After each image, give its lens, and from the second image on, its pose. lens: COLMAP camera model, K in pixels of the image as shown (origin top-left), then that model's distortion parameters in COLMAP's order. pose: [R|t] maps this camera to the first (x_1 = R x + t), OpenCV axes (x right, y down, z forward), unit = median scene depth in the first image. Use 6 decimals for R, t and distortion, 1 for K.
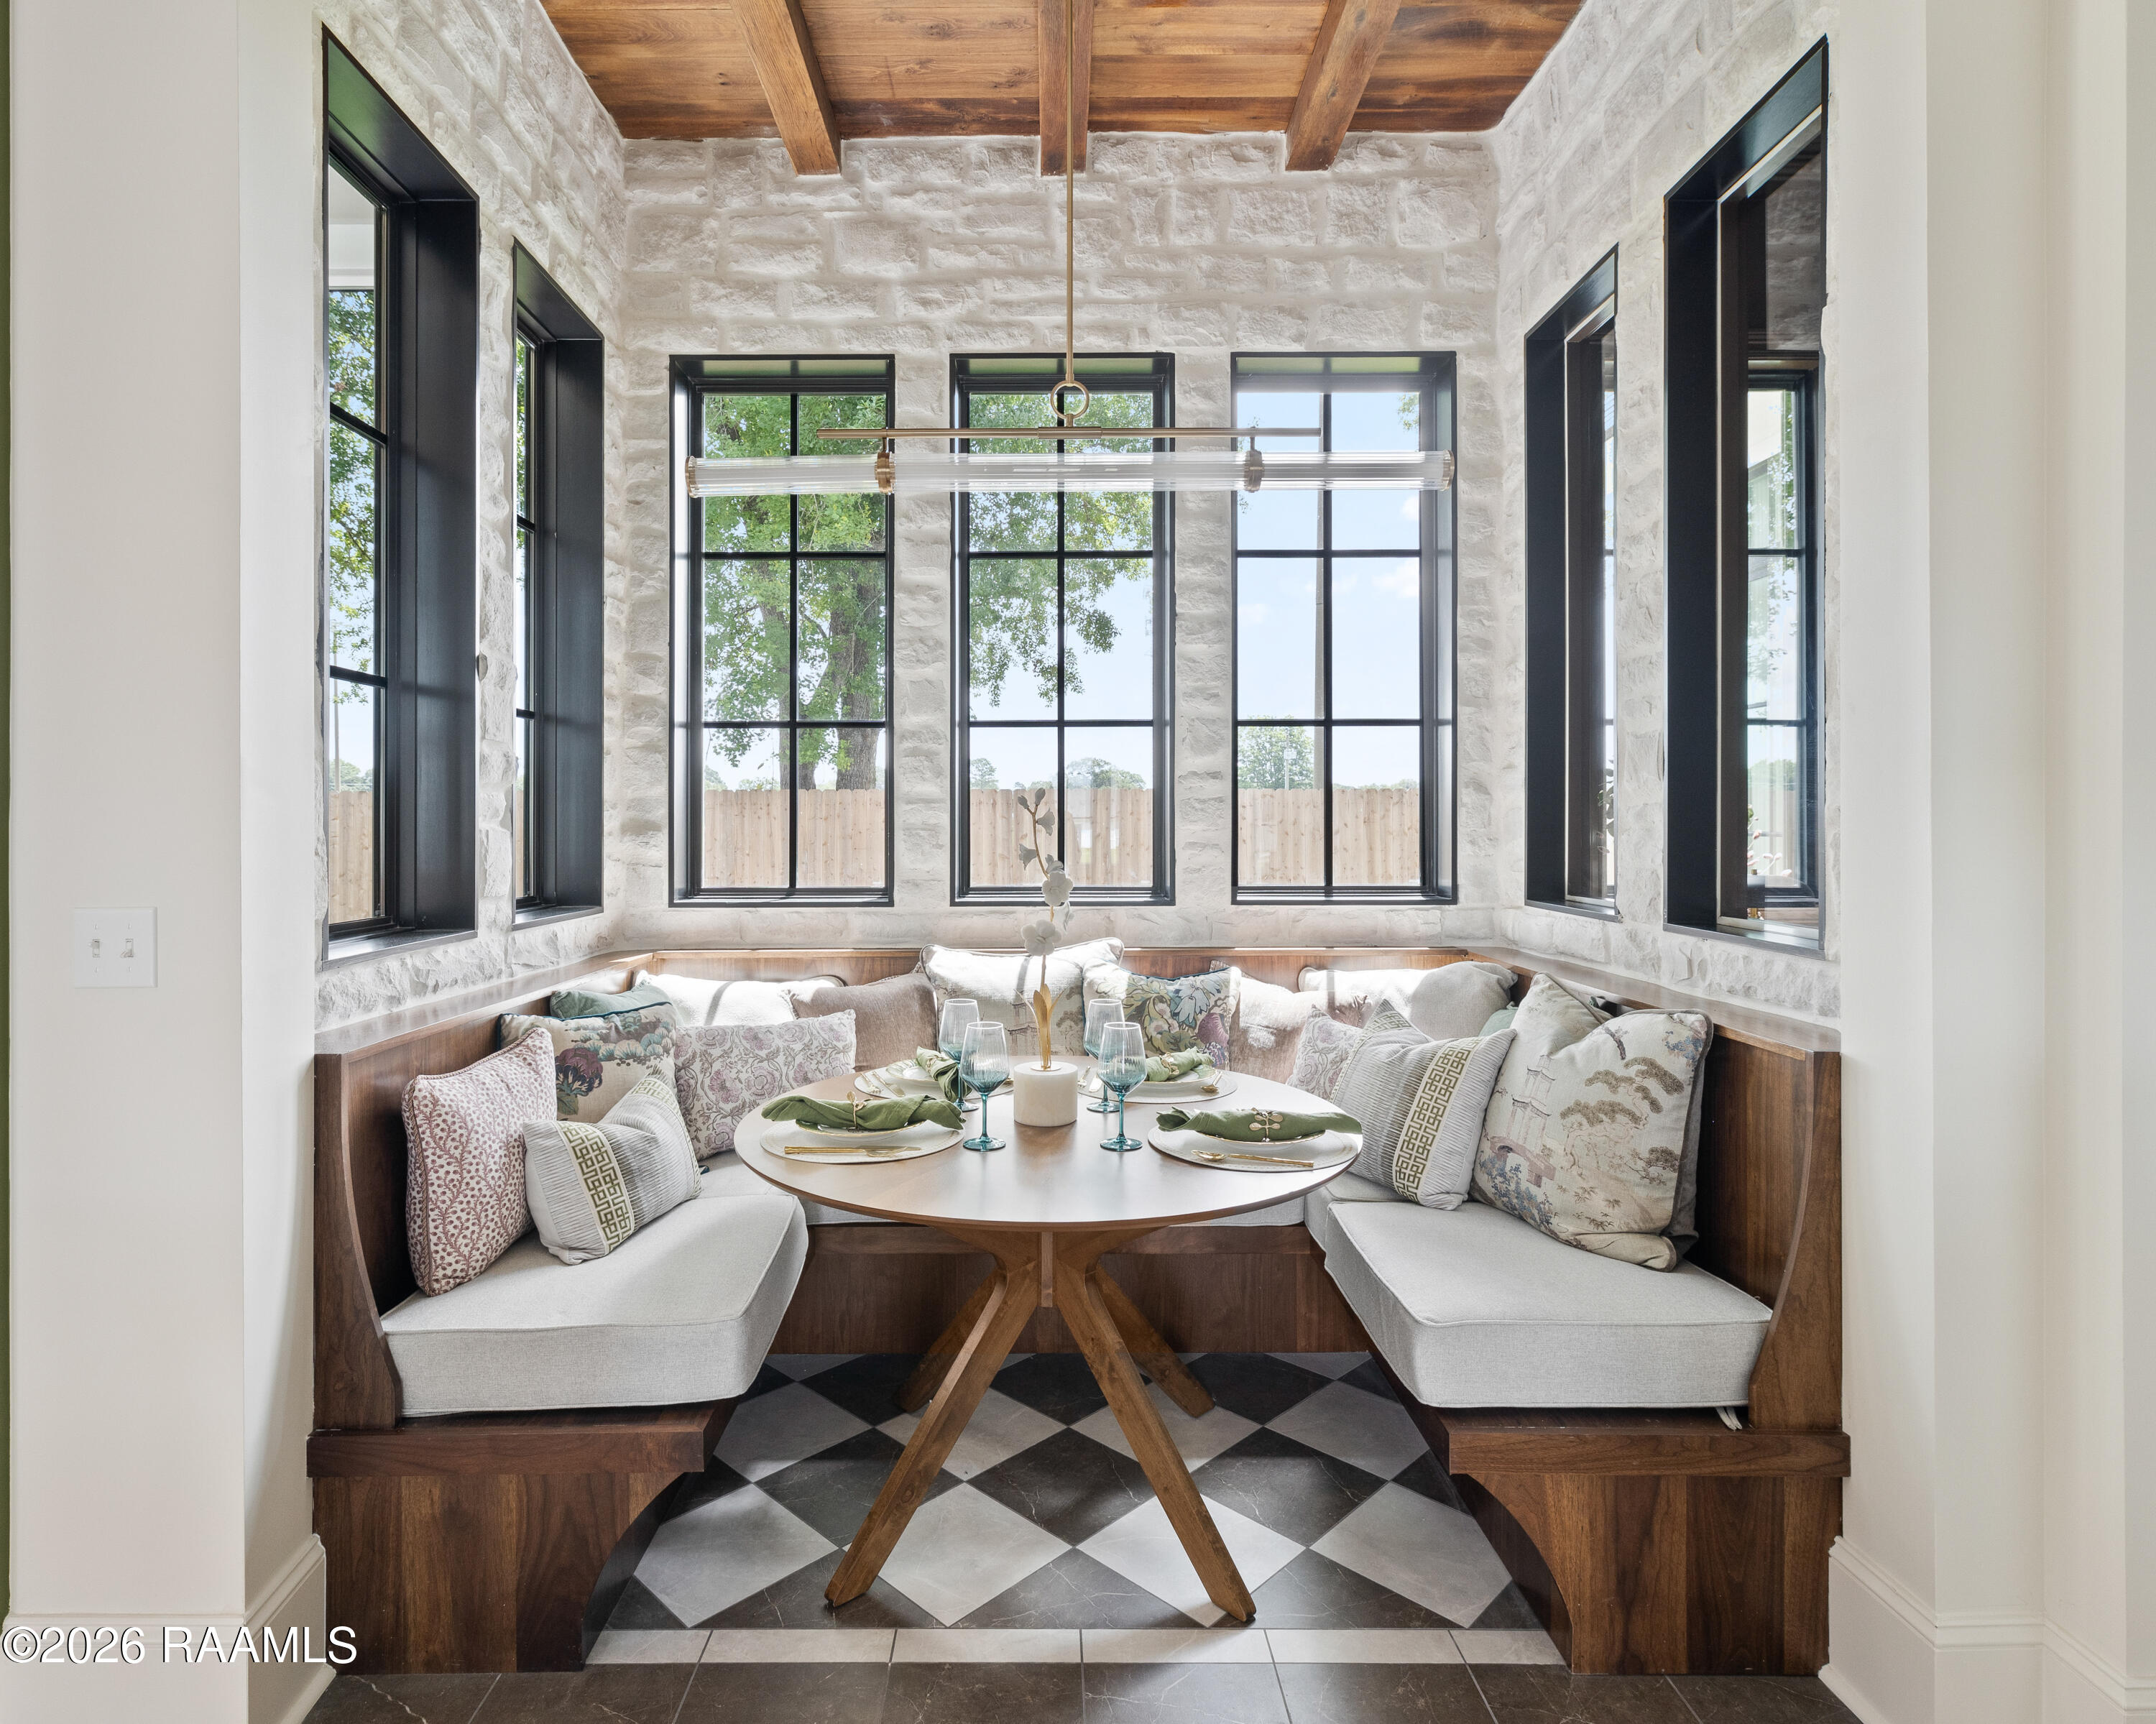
lens RADIAL K [[1089.9, 0, 1073.5], [0, 1089.9, 839.3], [0, 0, 1]] dist [0.000418, 0.000070]
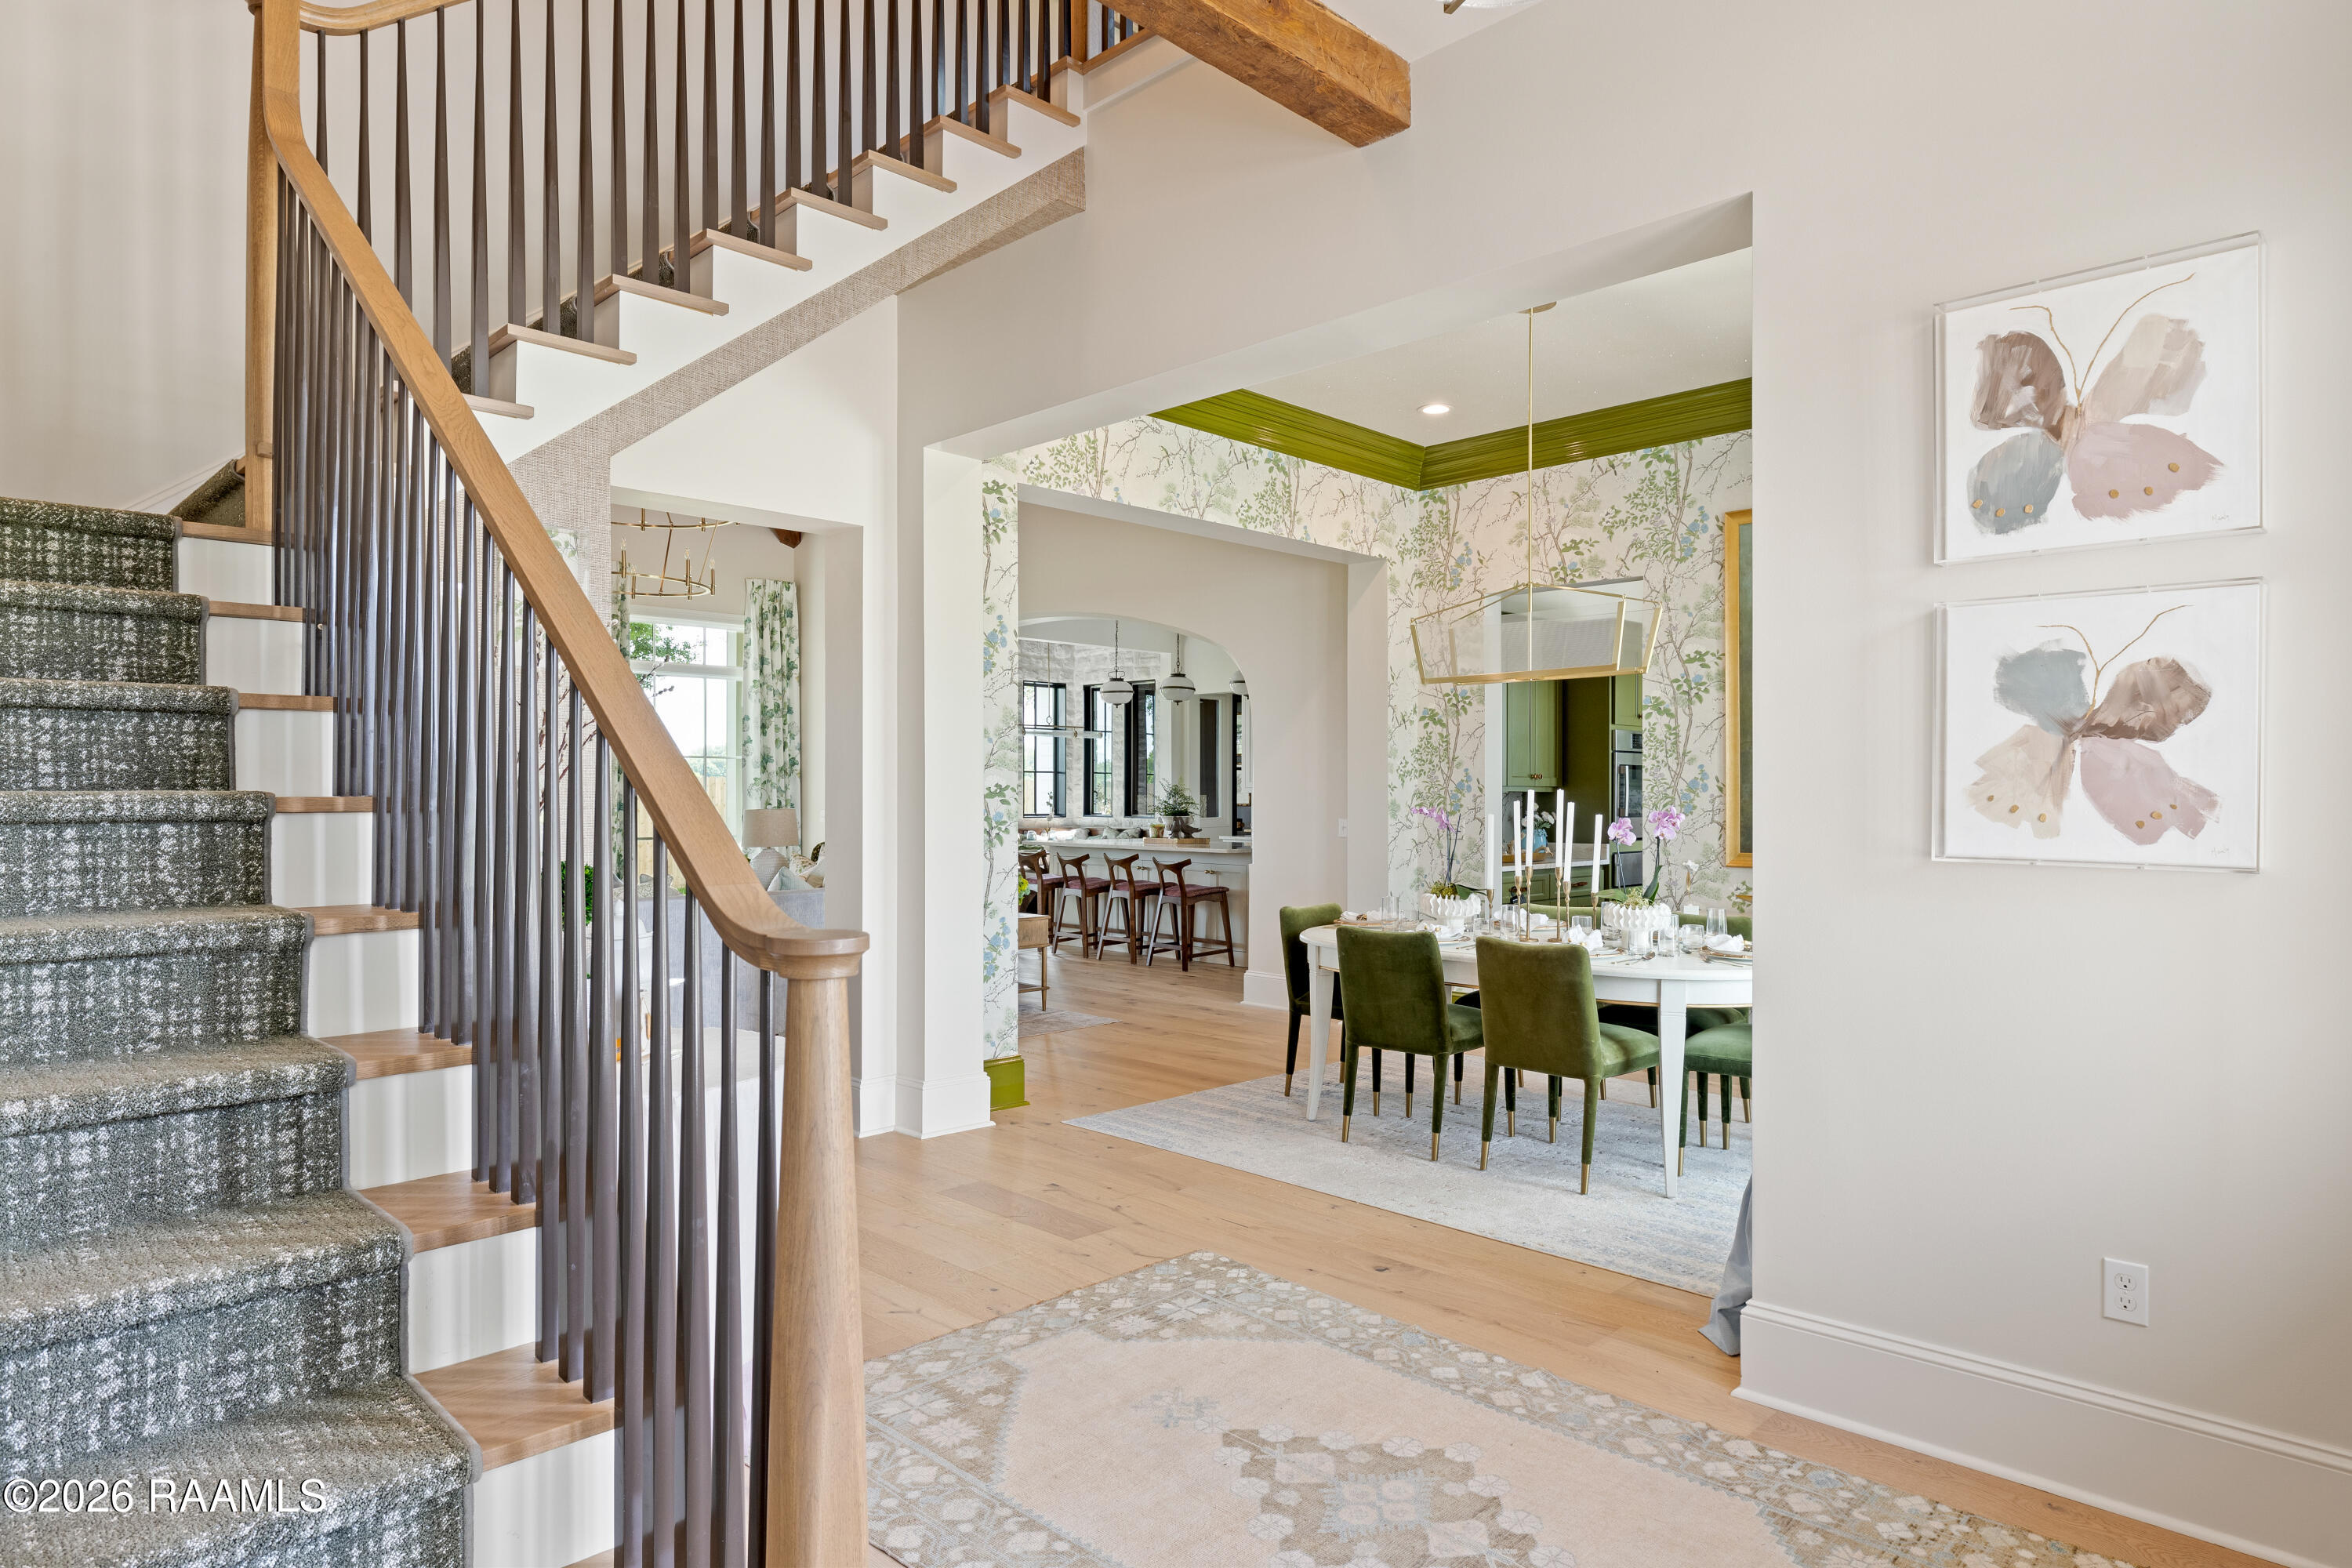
lens RADIAL K [[1364.5, 0, 1172.3], [0, 1364.5, 781.8], [0, 0, 1]] dist [0.000212, 0.000001]
pose [[0.700410, 0.008705, 0.713688, -3.083516], [-0.006681, 0.999962, -0.005639, -0.045446], [-0.713710, -0.000818, 0.700441, -2.944157]]
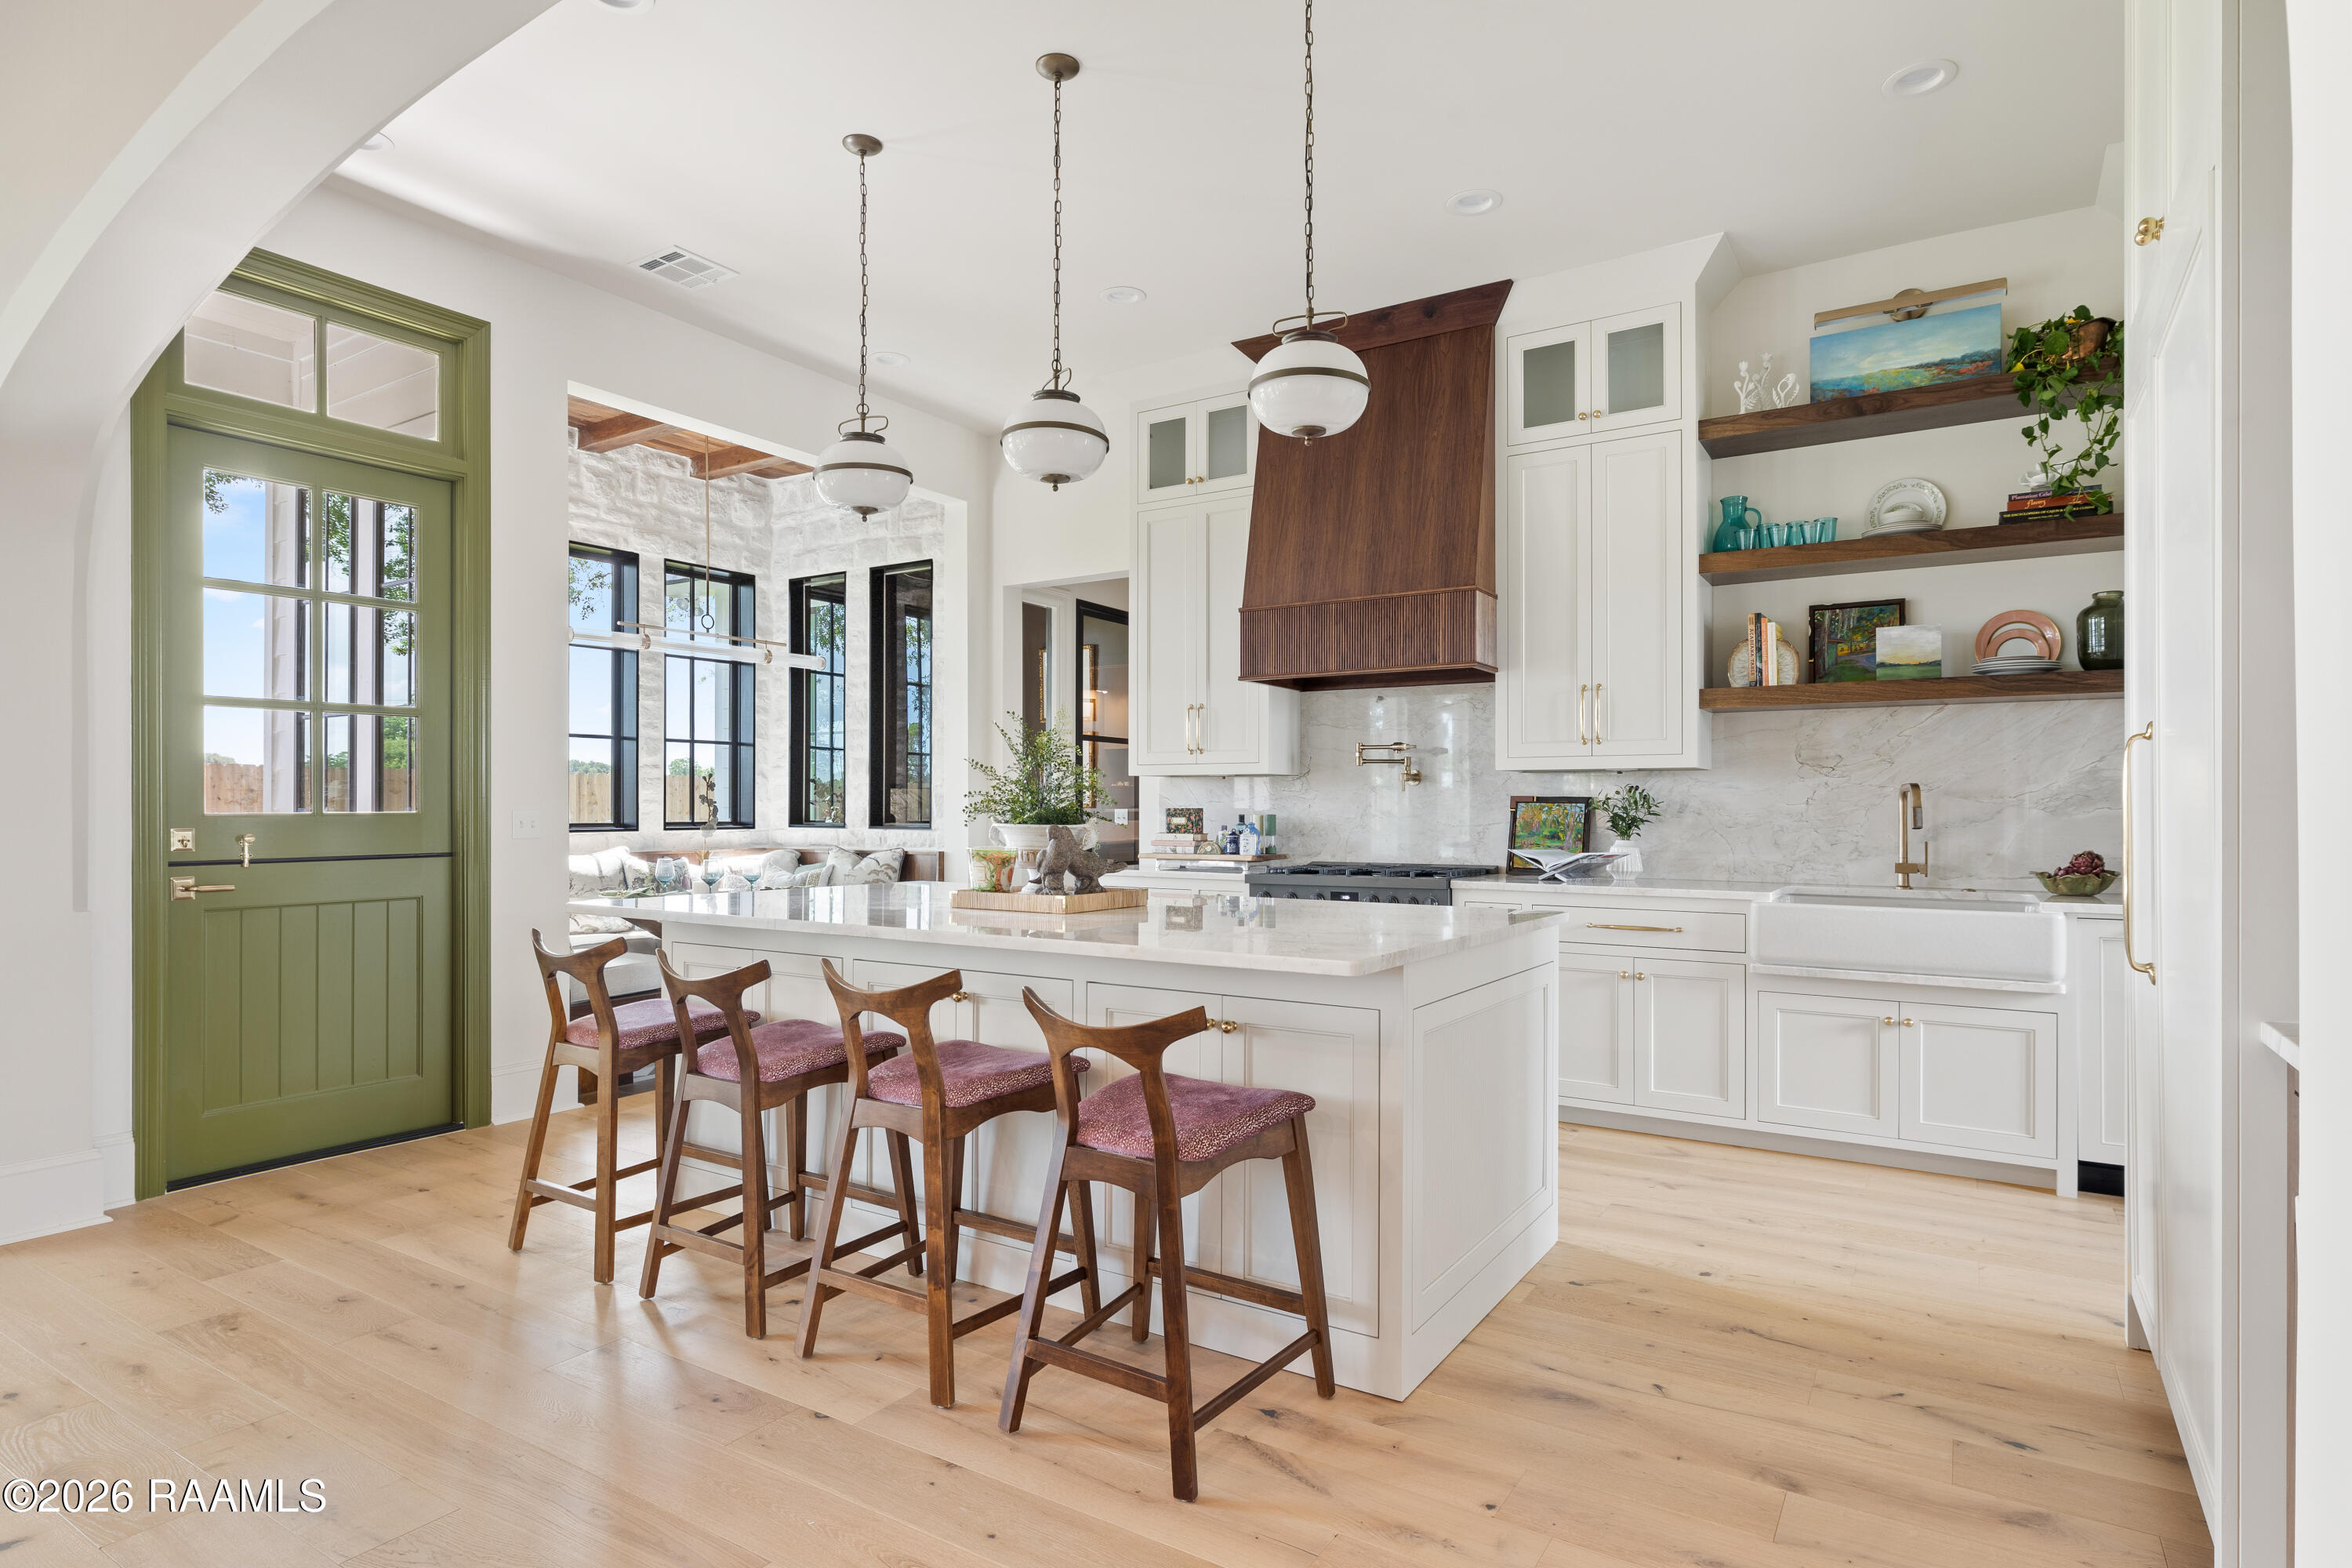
lens RADIAL K [[1281.4, 0, 1168.5], [0, 1281.4, 780.2], [0, 0, 1]] dist [-0.000419, -0.000166]
pose [[0.539562, 0.015148, 0.841810, -1.357341], [-0.001775, 0.999856, -0.016854, 0.005968], [-0.841944, 0.007599, 0.539512, -1.081308]]
